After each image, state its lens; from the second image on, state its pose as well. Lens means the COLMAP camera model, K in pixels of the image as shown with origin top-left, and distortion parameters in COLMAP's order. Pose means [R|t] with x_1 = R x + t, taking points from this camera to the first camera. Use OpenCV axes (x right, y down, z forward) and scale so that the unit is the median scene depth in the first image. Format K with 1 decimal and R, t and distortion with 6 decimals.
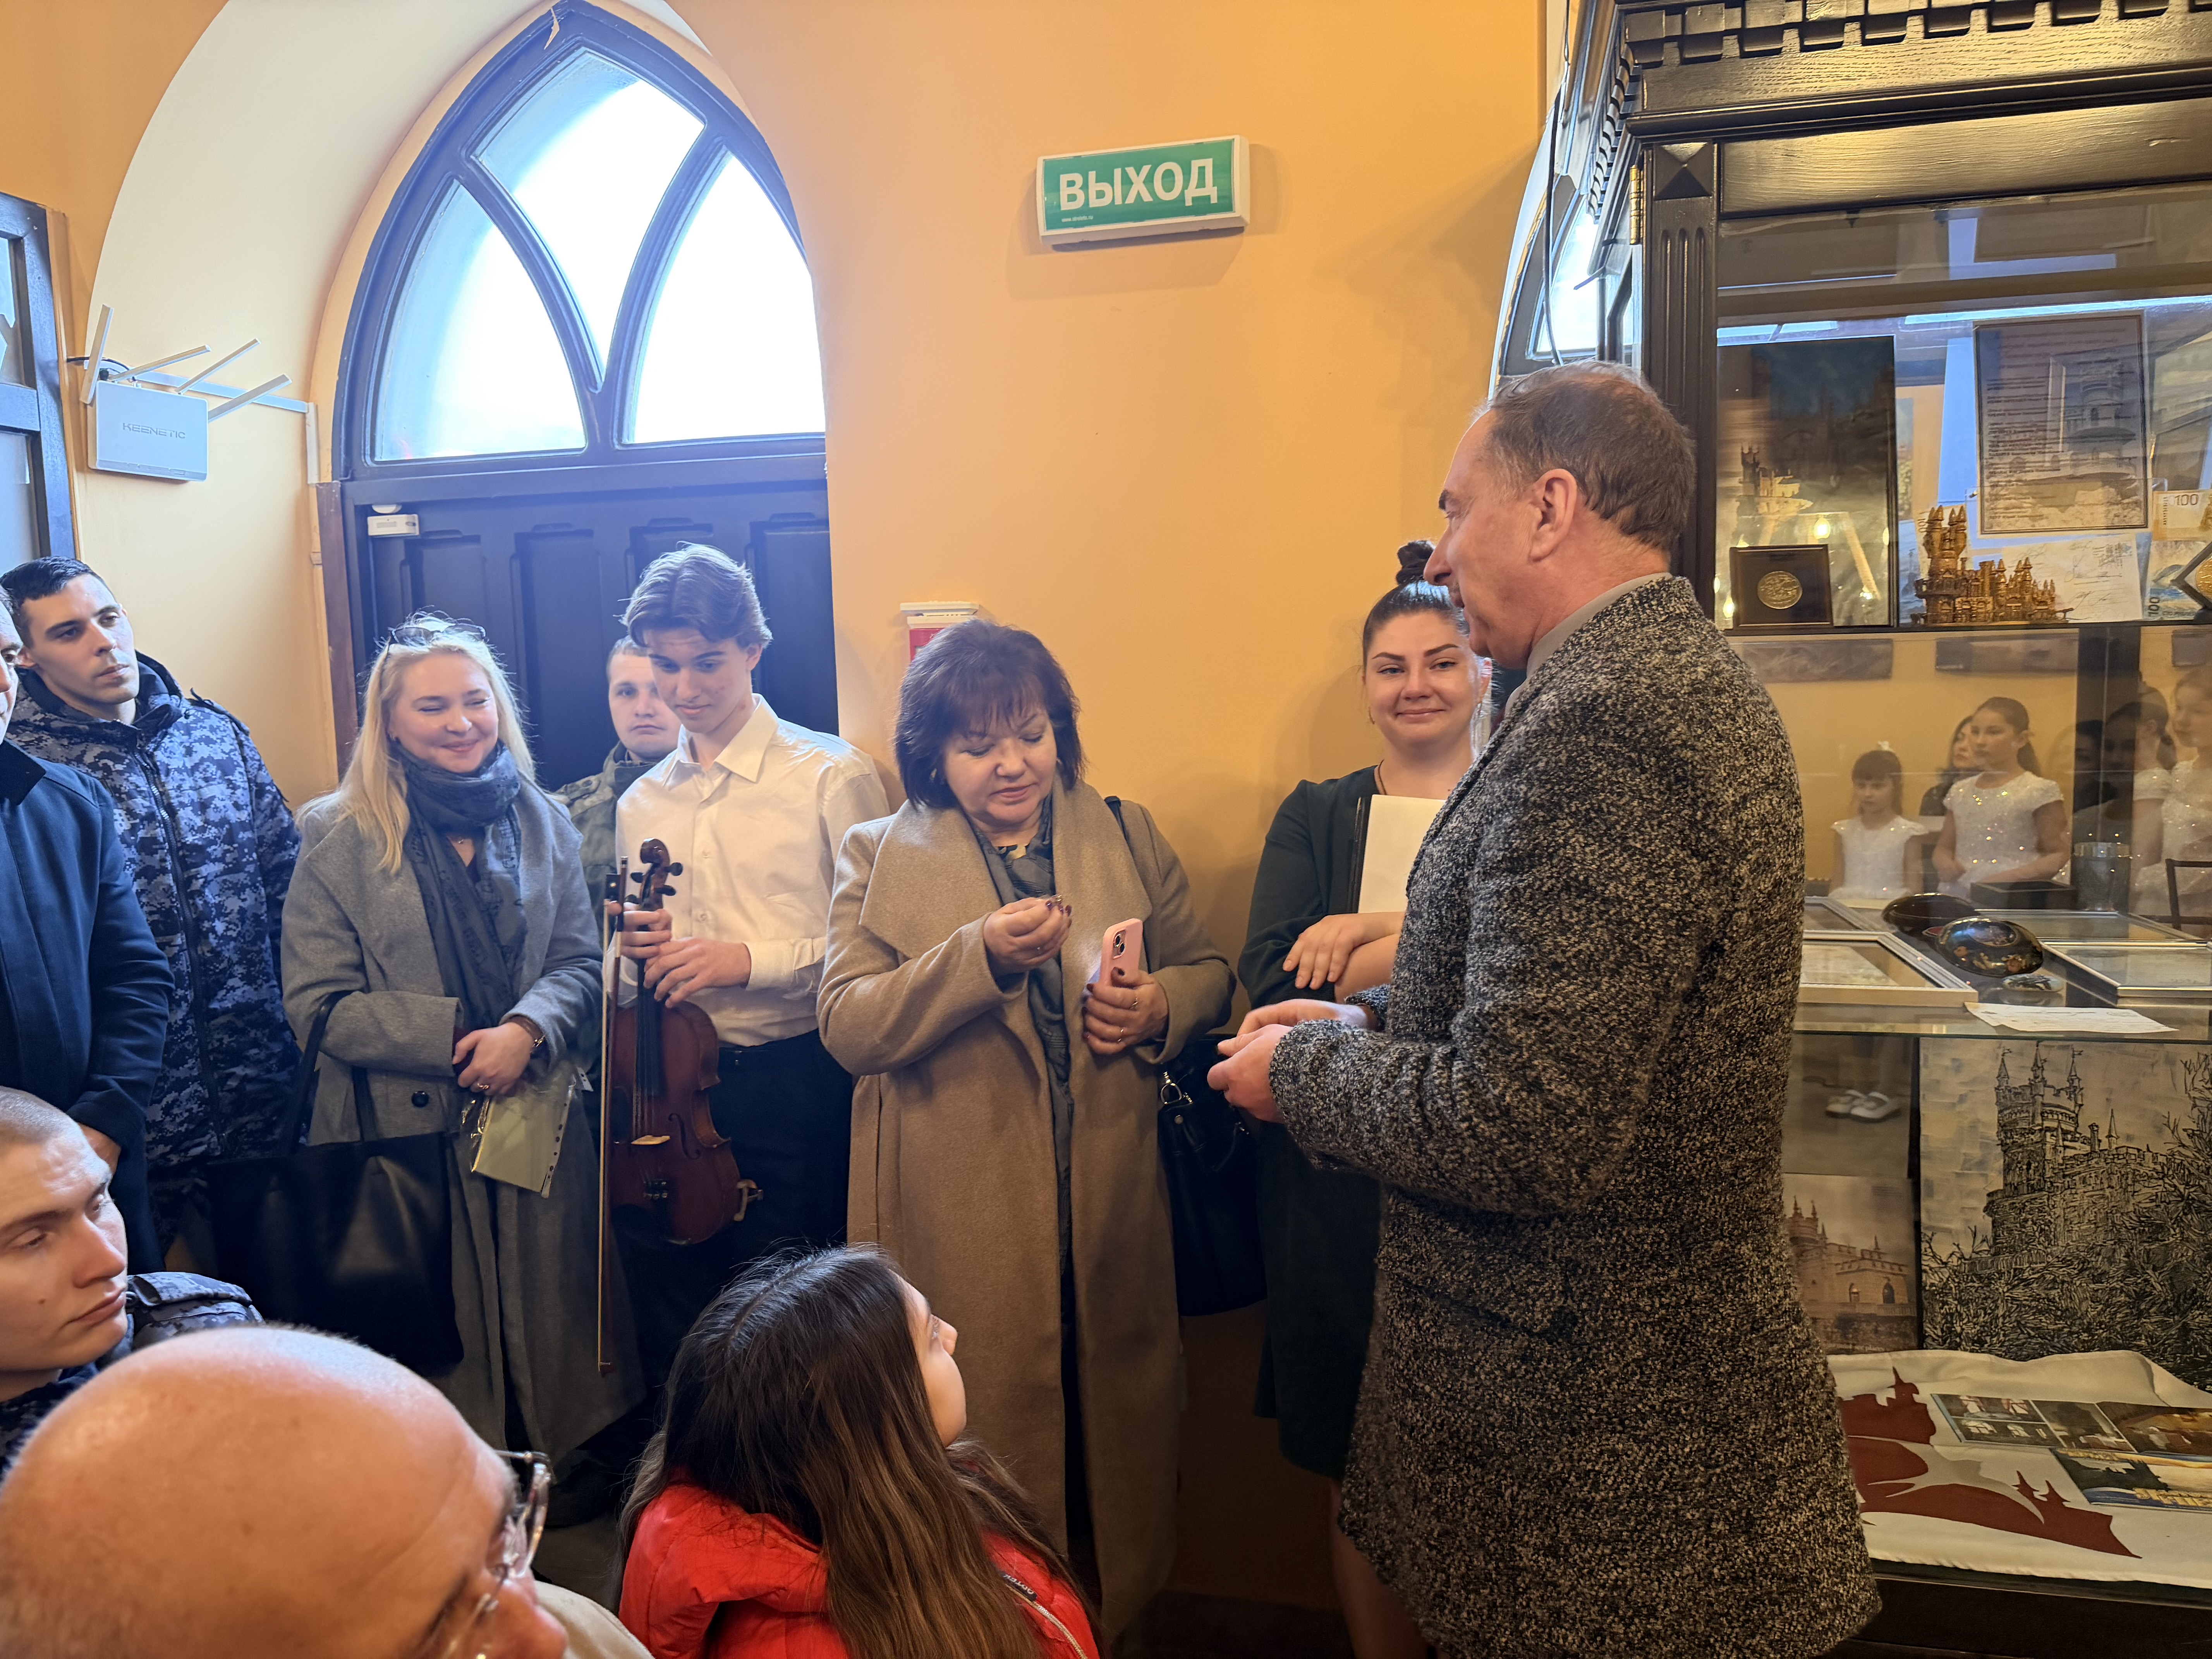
lens RADIAL K [[1579.0, 0, 1106.4], [0, 1579.0, 844.5], [0, 0, 1]] dist [0.023246, -0.017945]
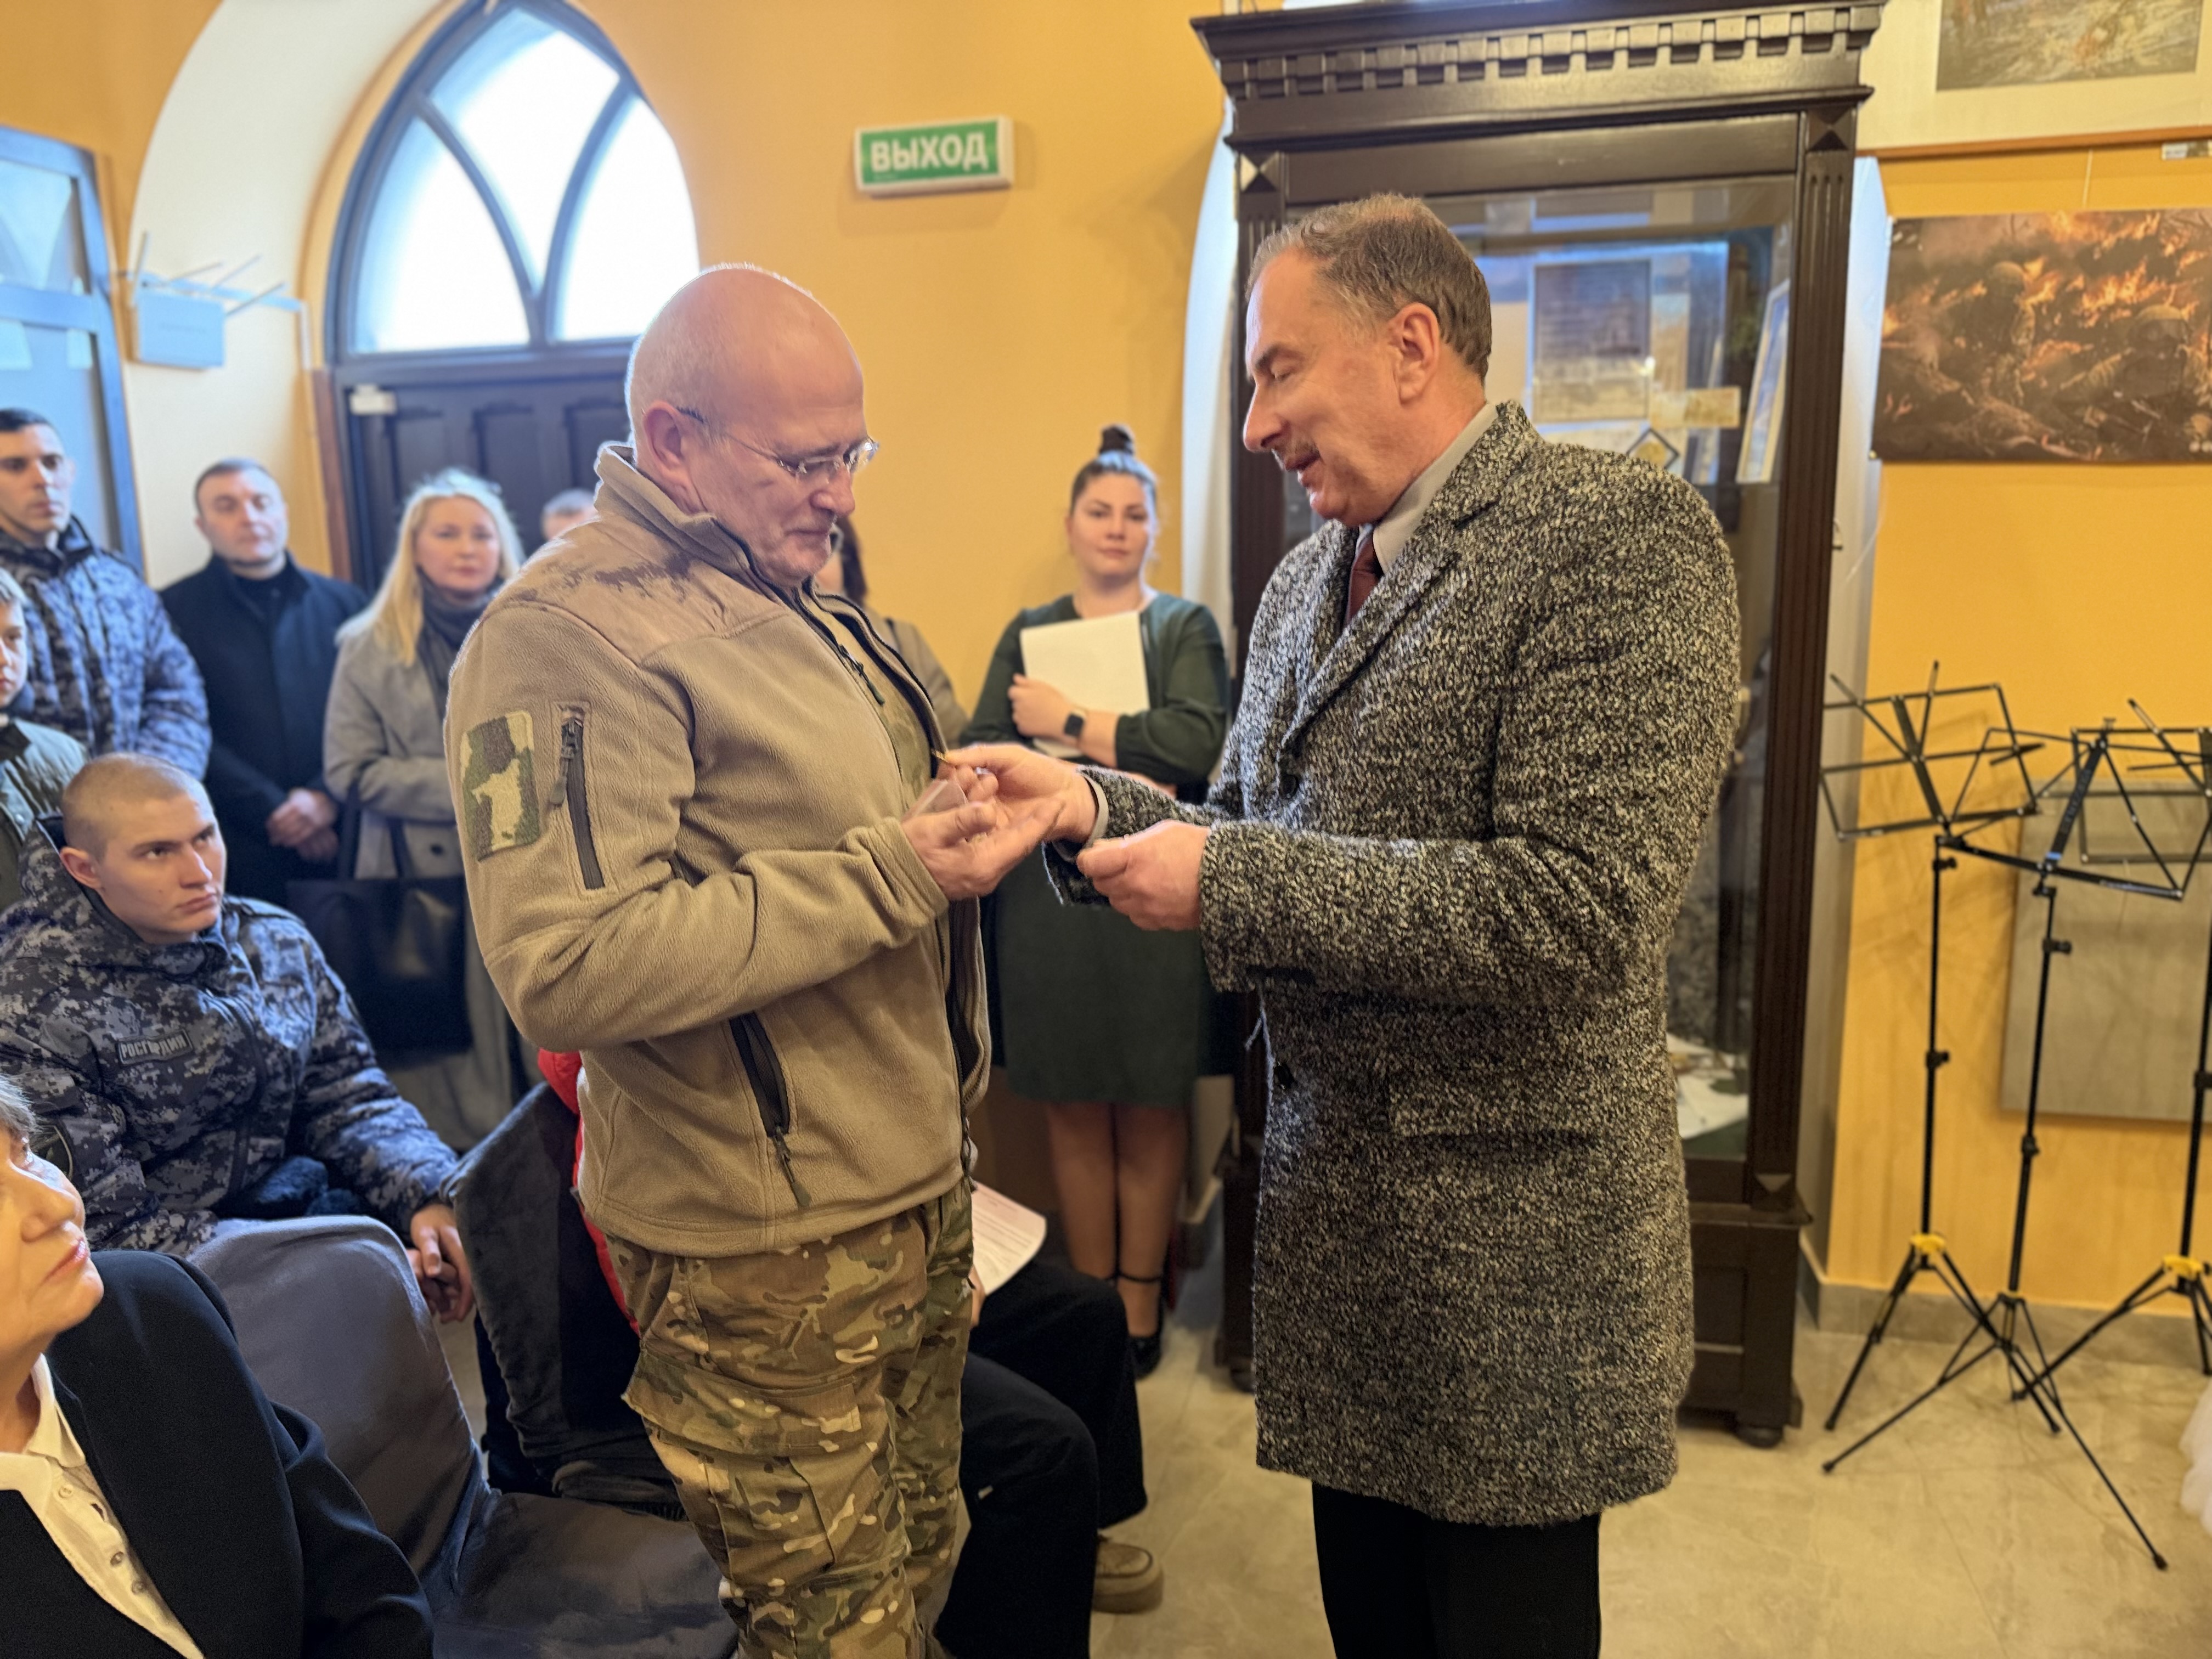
lens RADIAL K [[1579.0, 0, 1120.4], [0, 1579.0, 814.0], [0, 0, 1]] dist [0.023246, -0.017945]
pose [[0.999788, 0.001446, 0.020553, 0.155074], [-0.002743, 0.997997, 0.063195, 0.057431], [-0.020420, -0.063238, 0.997790, -0.377607]]
